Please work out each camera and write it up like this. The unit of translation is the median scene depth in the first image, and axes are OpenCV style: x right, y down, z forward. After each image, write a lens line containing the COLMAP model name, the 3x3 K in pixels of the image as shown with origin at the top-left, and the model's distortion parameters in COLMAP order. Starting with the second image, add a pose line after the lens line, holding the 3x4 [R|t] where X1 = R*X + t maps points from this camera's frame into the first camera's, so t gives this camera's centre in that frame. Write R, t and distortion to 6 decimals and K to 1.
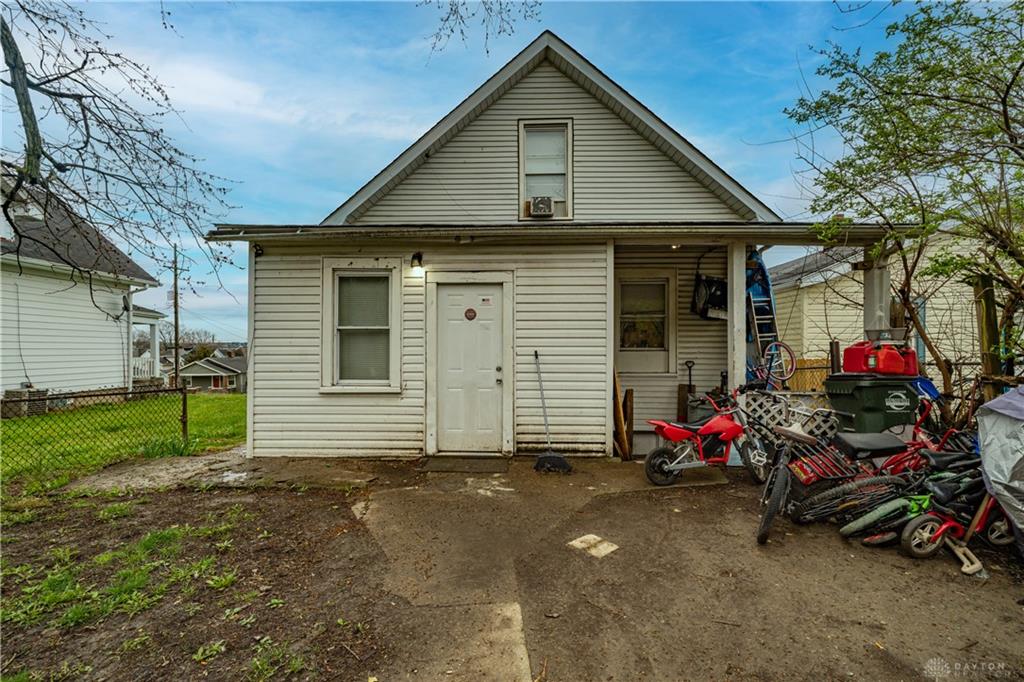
lens RADIAL K [[410.8, 0, 513.8], [0, 410.8, 344.6], [0, 0, 1]] dist [0.001658, 0.000217]
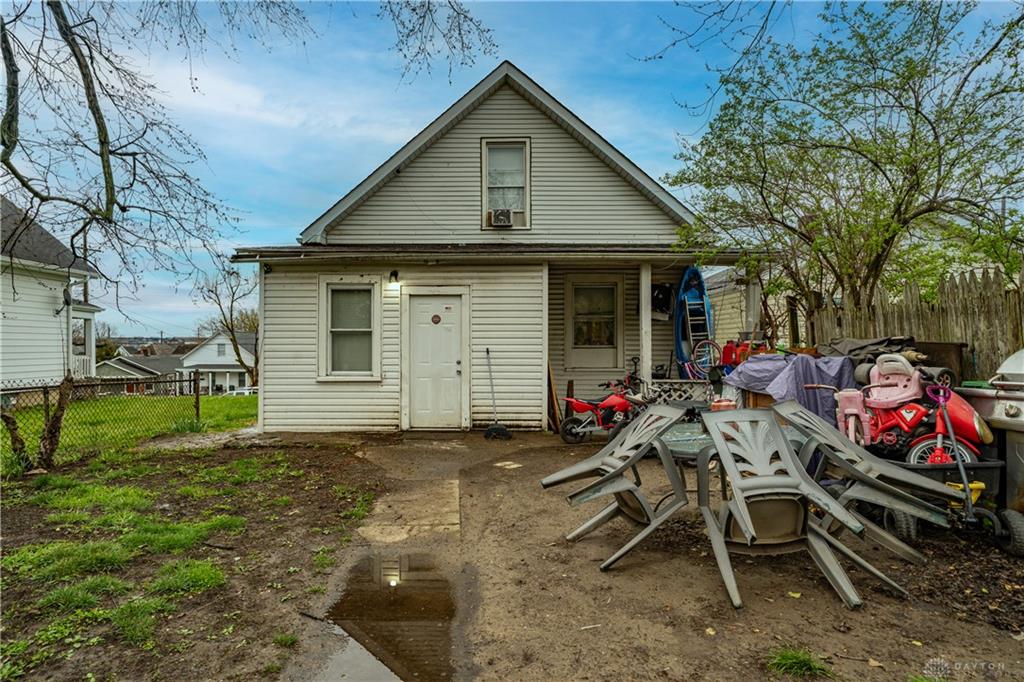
lens RADIAL K [[538.3, 0, 512.0], [0, 538.3, 341.0], [0, 0, 1]] dist [0.001188, 0.000273]
pose [[0.999706, -0.000146, 0.024264, 0.088363], [0.000087, 0.999997, 0.002396, -0.011060], [-0.024264, -0.002394, 0.999703, -0.667407]]
